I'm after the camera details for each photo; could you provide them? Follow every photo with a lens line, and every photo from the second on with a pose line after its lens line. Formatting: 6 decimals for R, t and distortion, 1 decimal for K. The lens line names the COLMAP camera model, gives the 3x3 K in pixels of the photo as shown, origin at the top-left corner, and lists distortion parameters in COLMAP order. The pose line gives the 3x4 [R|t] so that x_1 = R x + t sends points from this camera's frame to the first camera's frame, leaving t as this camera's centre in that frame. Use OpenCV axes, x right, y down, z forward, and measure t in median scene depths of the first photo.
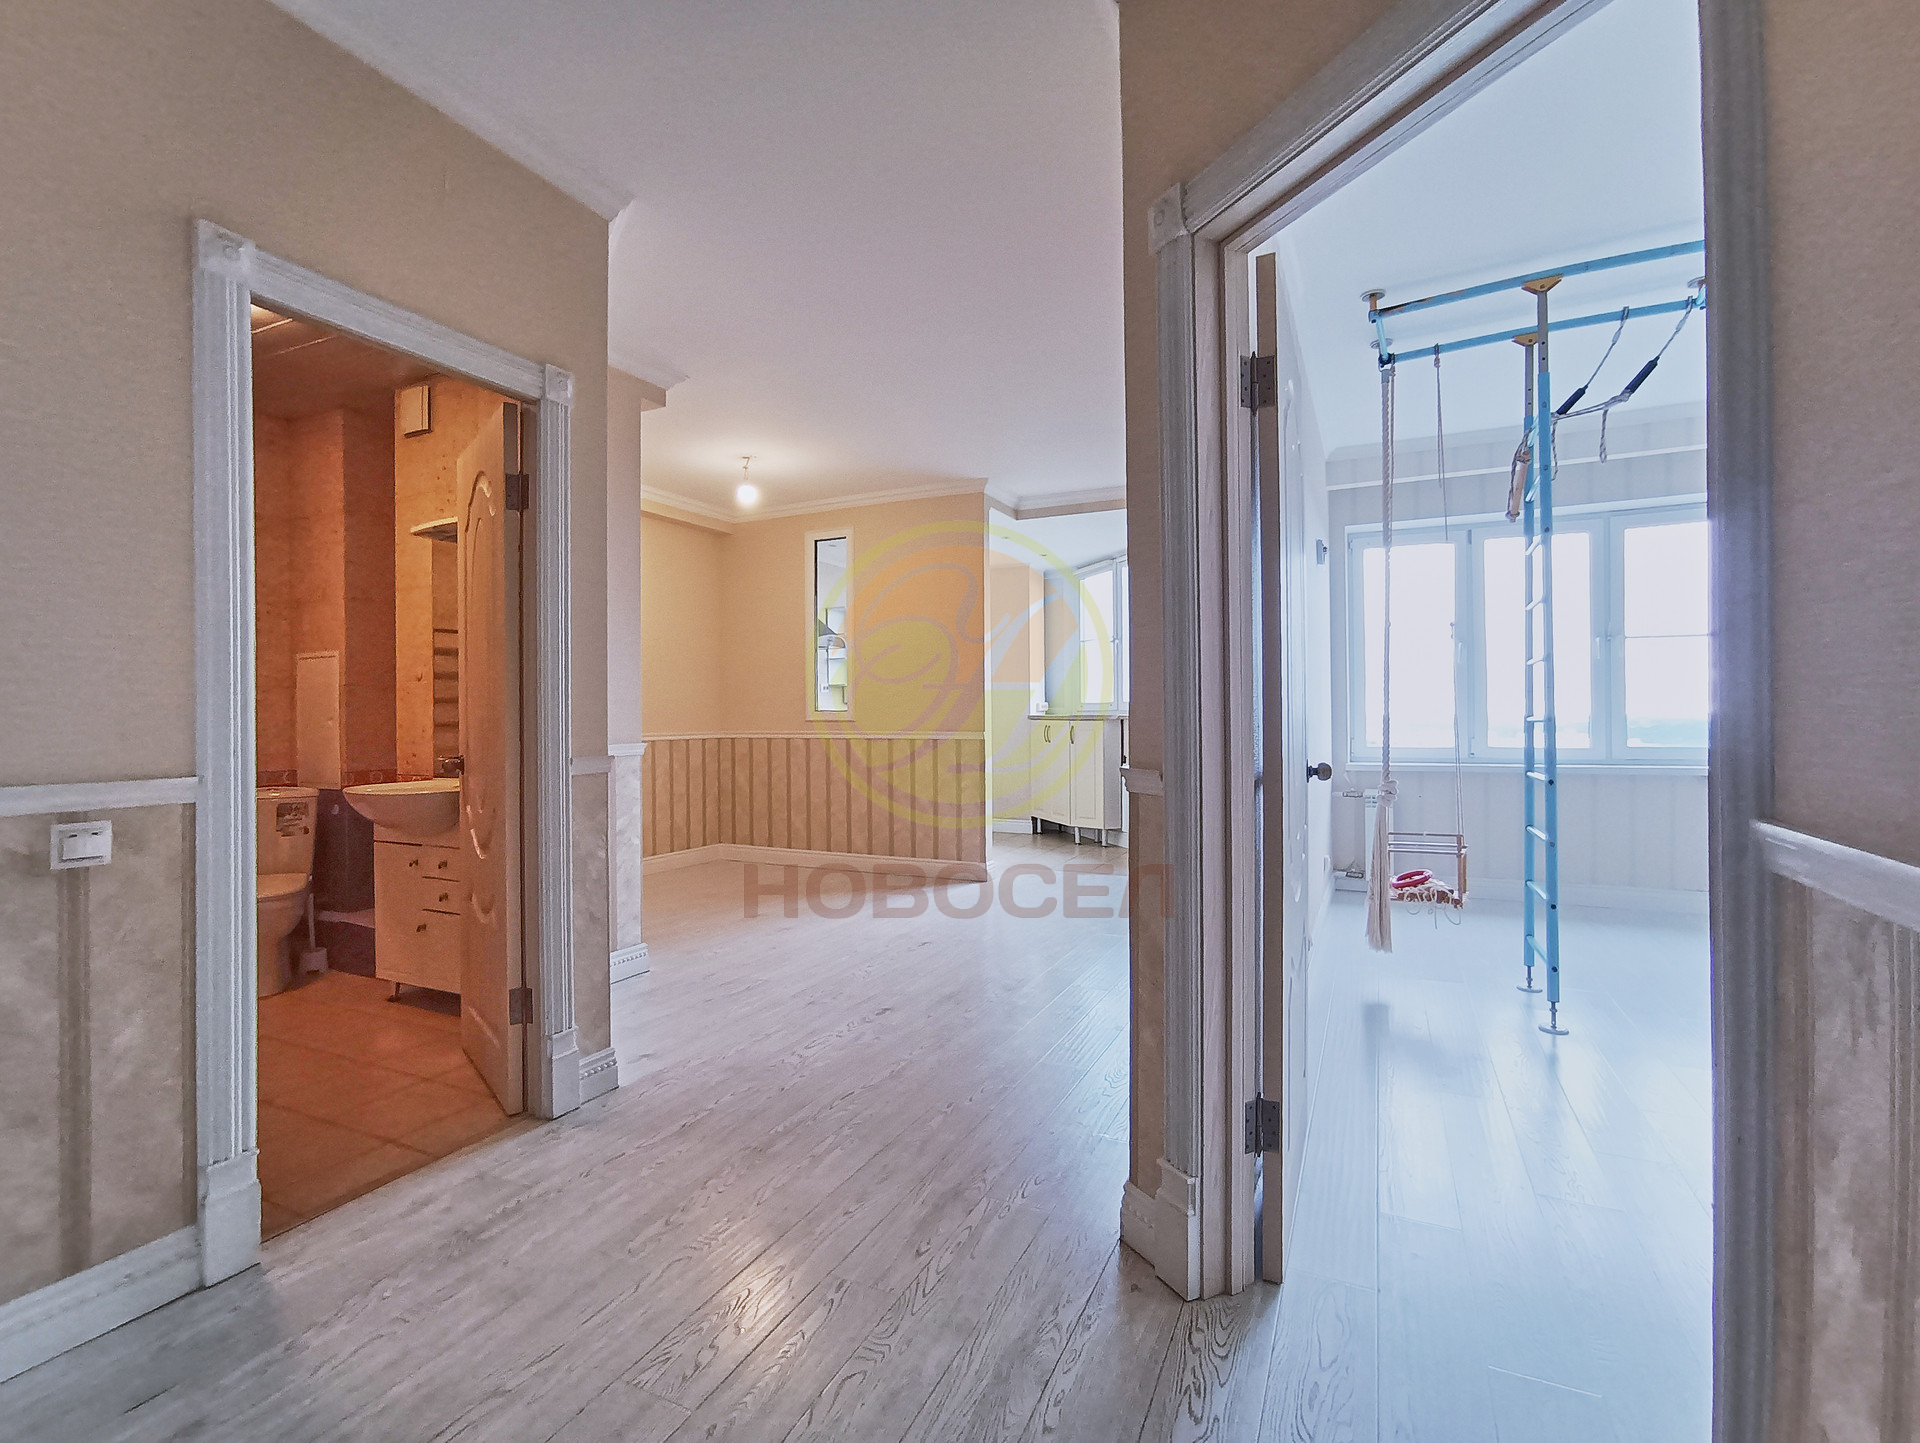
lens RADIAL K [[890.2, 0, 940.5], [0, 890.2, 713.6], [0, 0, 1]] dist [-0.002948, 0.000215]
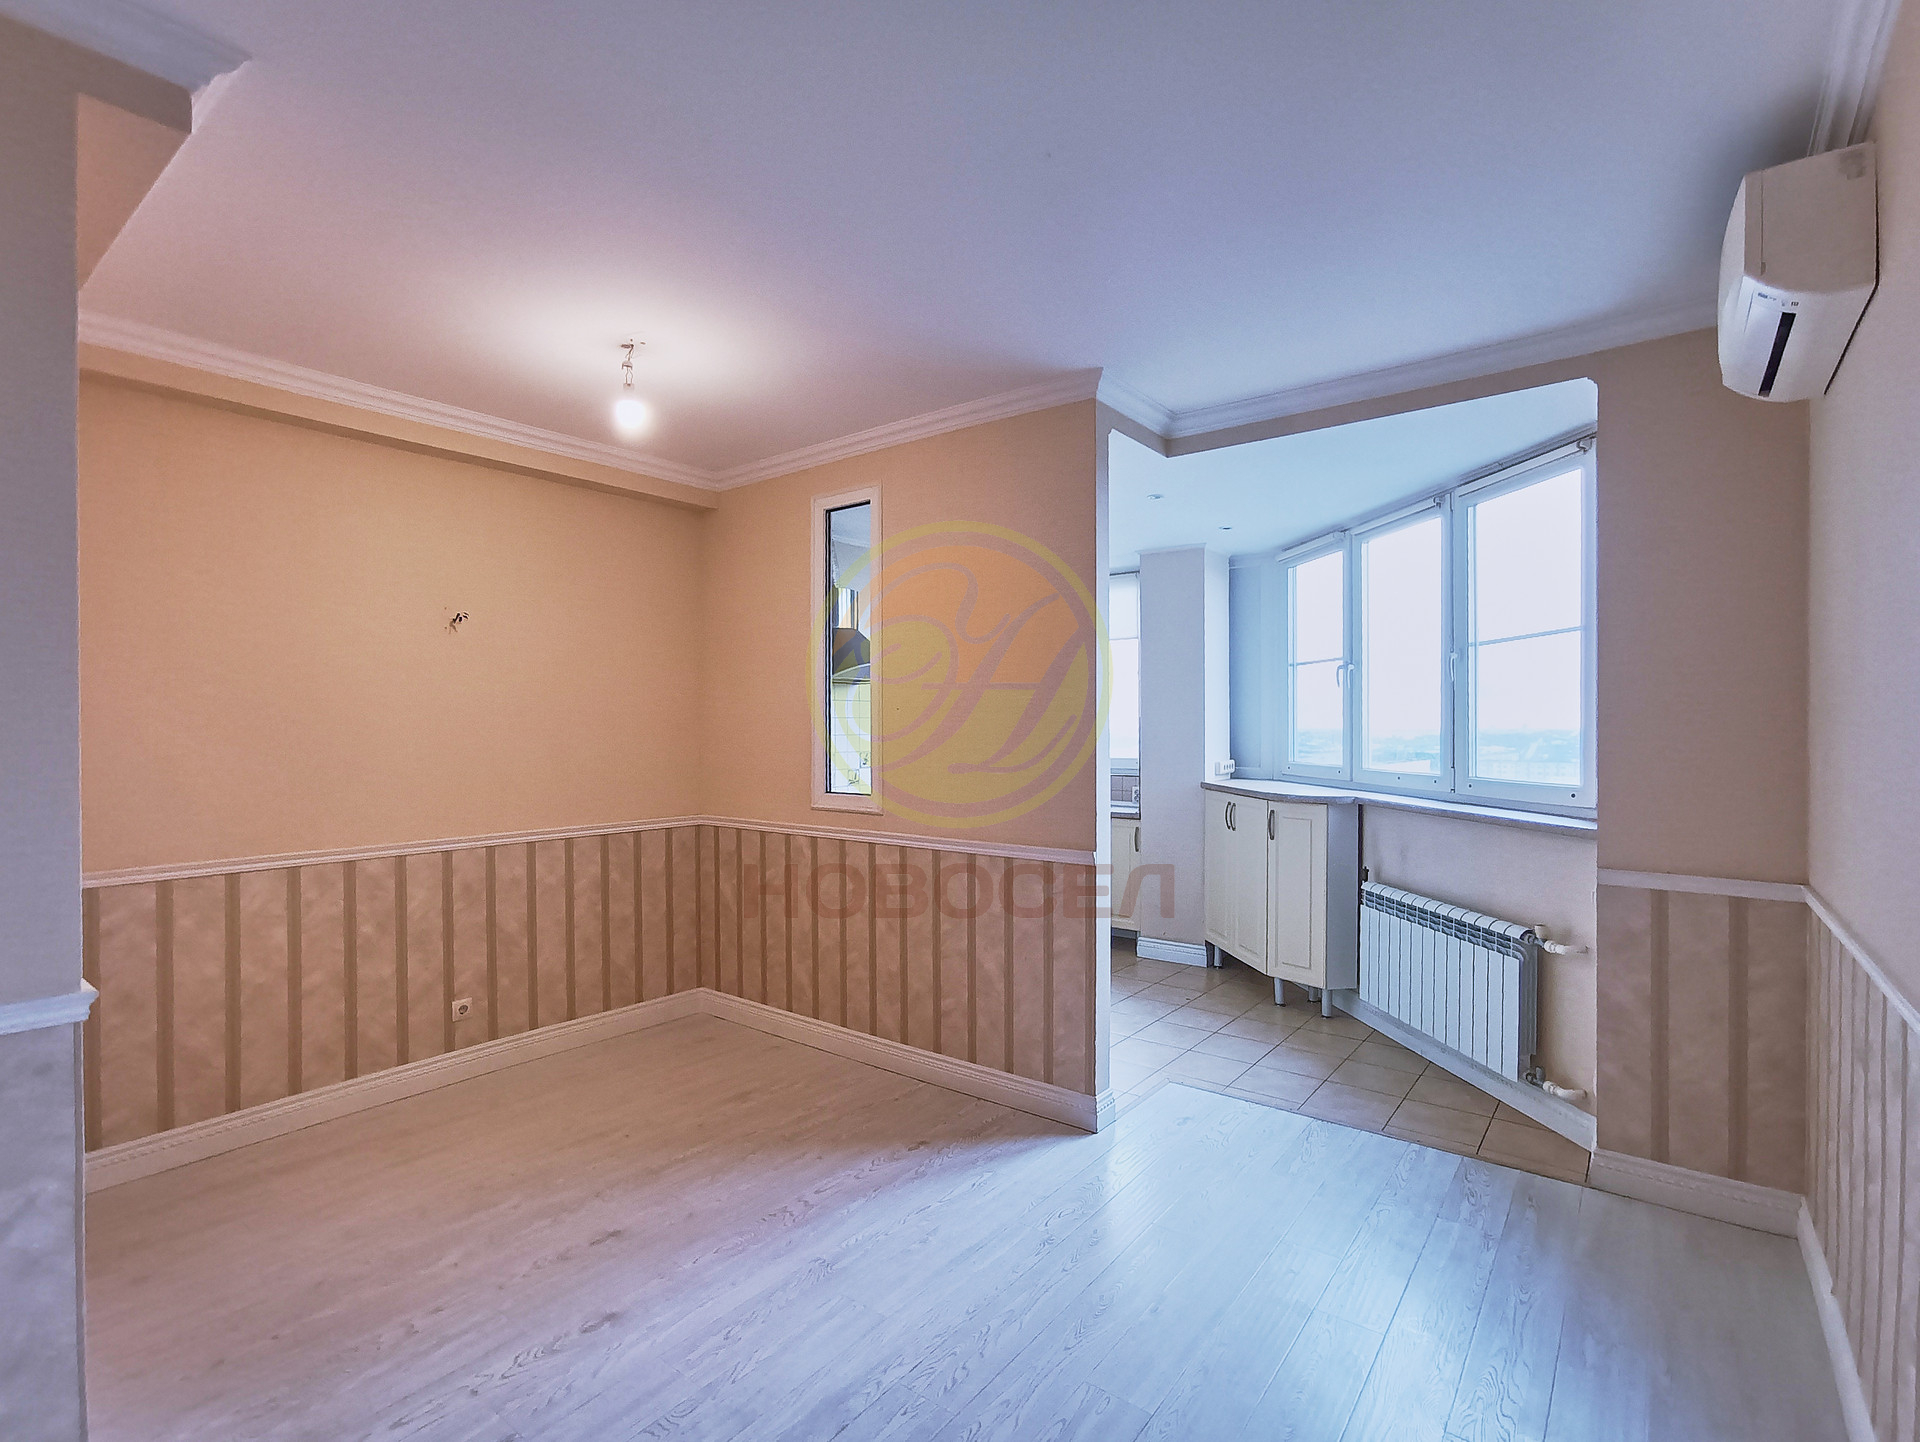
lens RADIAL K [[909.5, 0, 949.9], [0, 909.5, 731.2], [0, 0, 1]] dist [-0.024983, 0.000395]
pose [[0.979428, 0.007130, -0.201666, 0.104422], [-0.005047, 0.999928, 0.010842, -0.080883], [0.201729, -0.009601, 0.979394, 0.646153]]
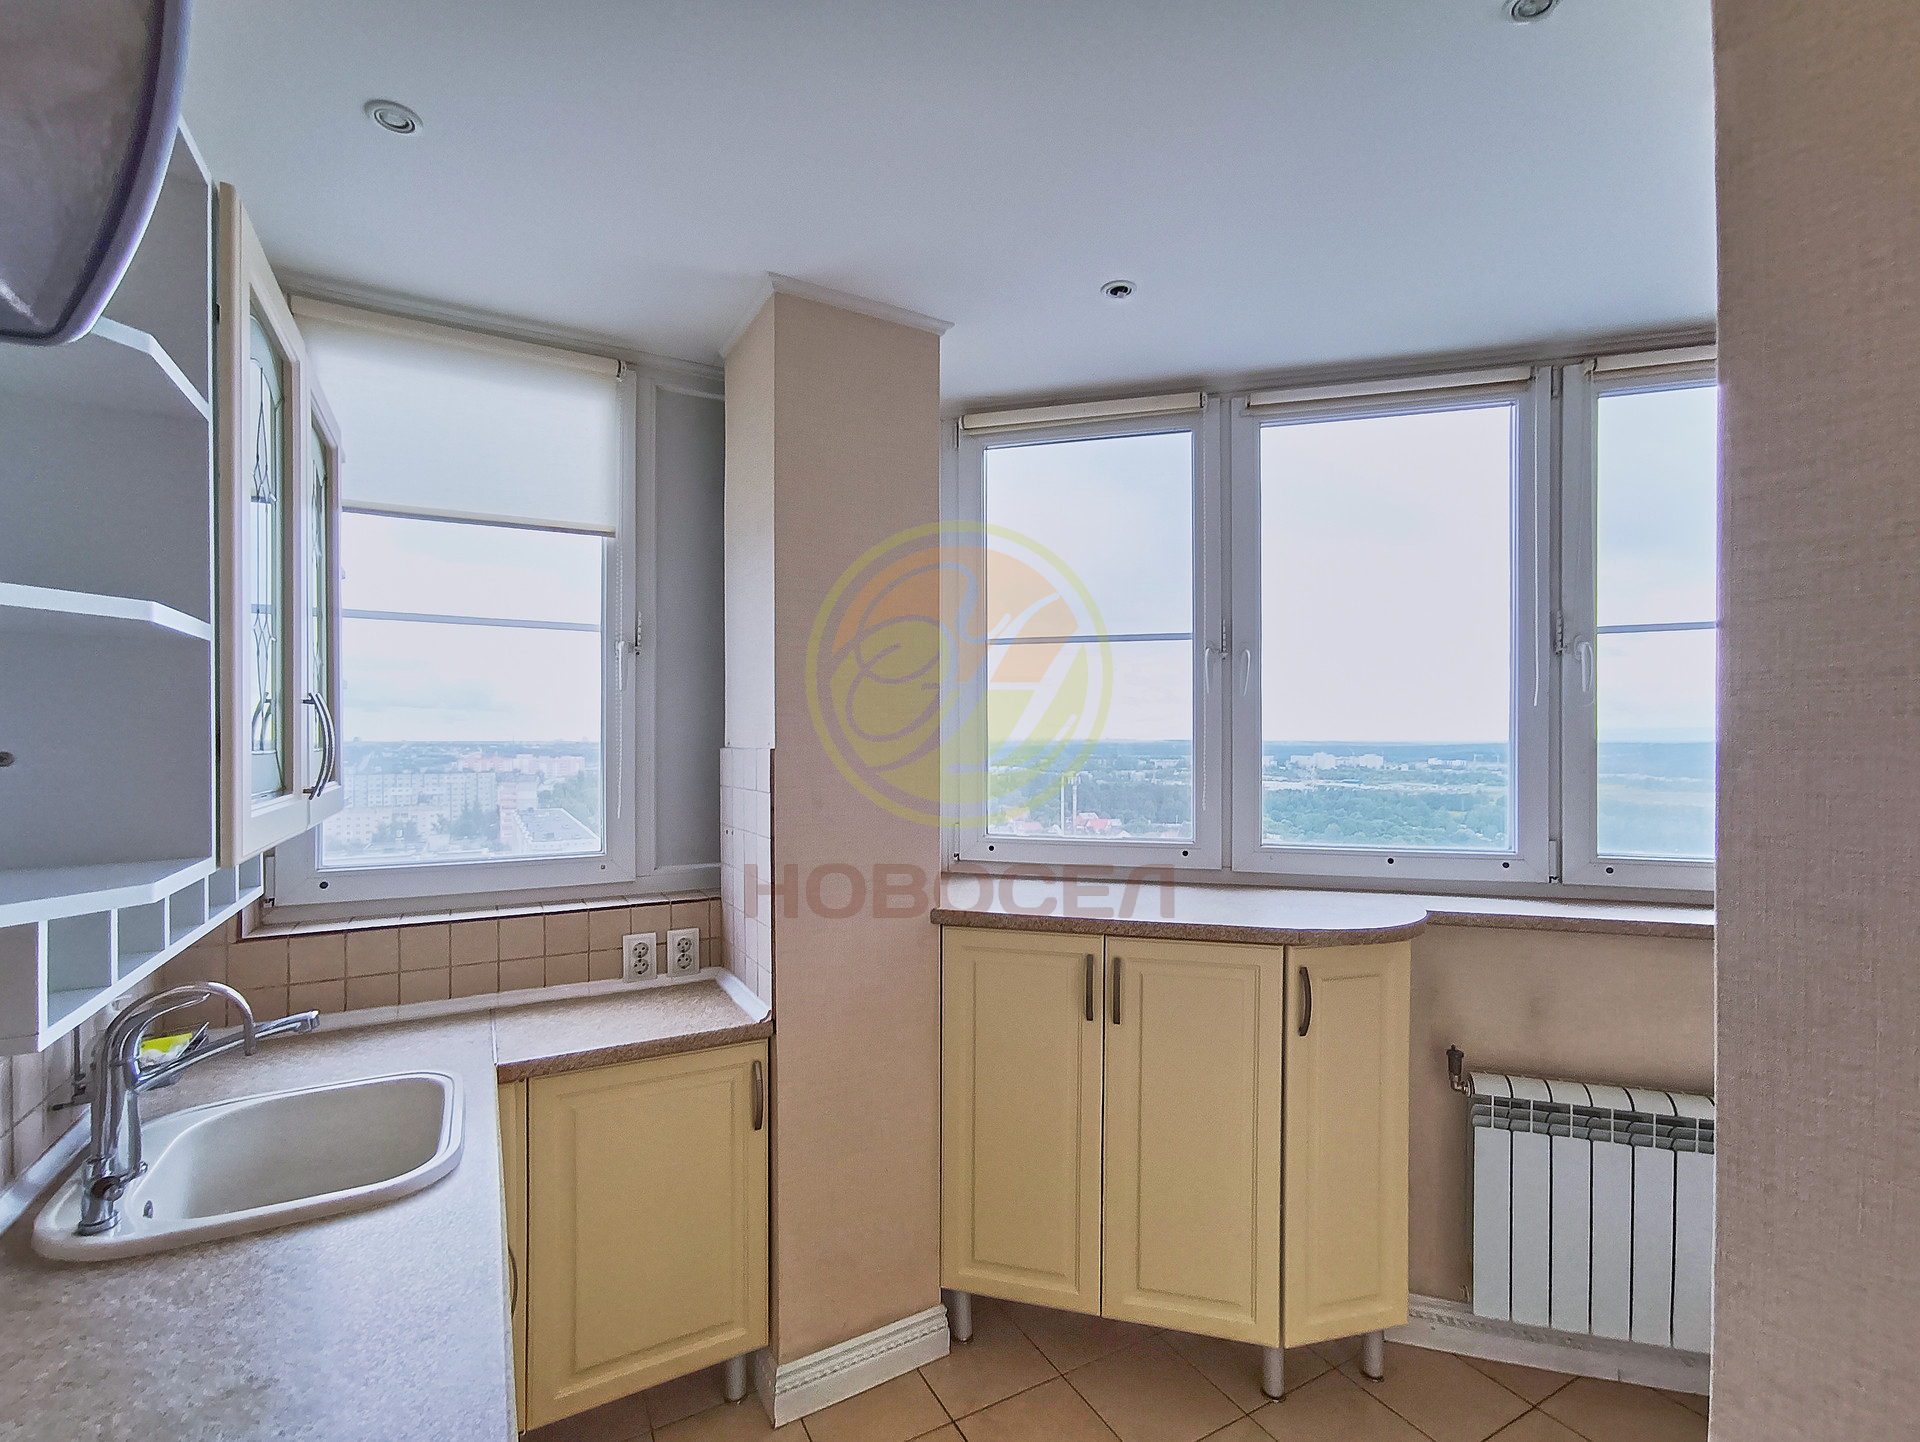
lens RADIAL K [[870.8, 0, 961.9], [0, 870.8, 748.0], [0, 0, 1]] dist [-0.024401, 0.011785]
pose [[0.575824, -0.005587, 0.817555, -0.198019], [-0.003771, 0.999948, 0.009489, -0.092911], [-0.817565, -0.008547, 0.575773, 1.669071]]
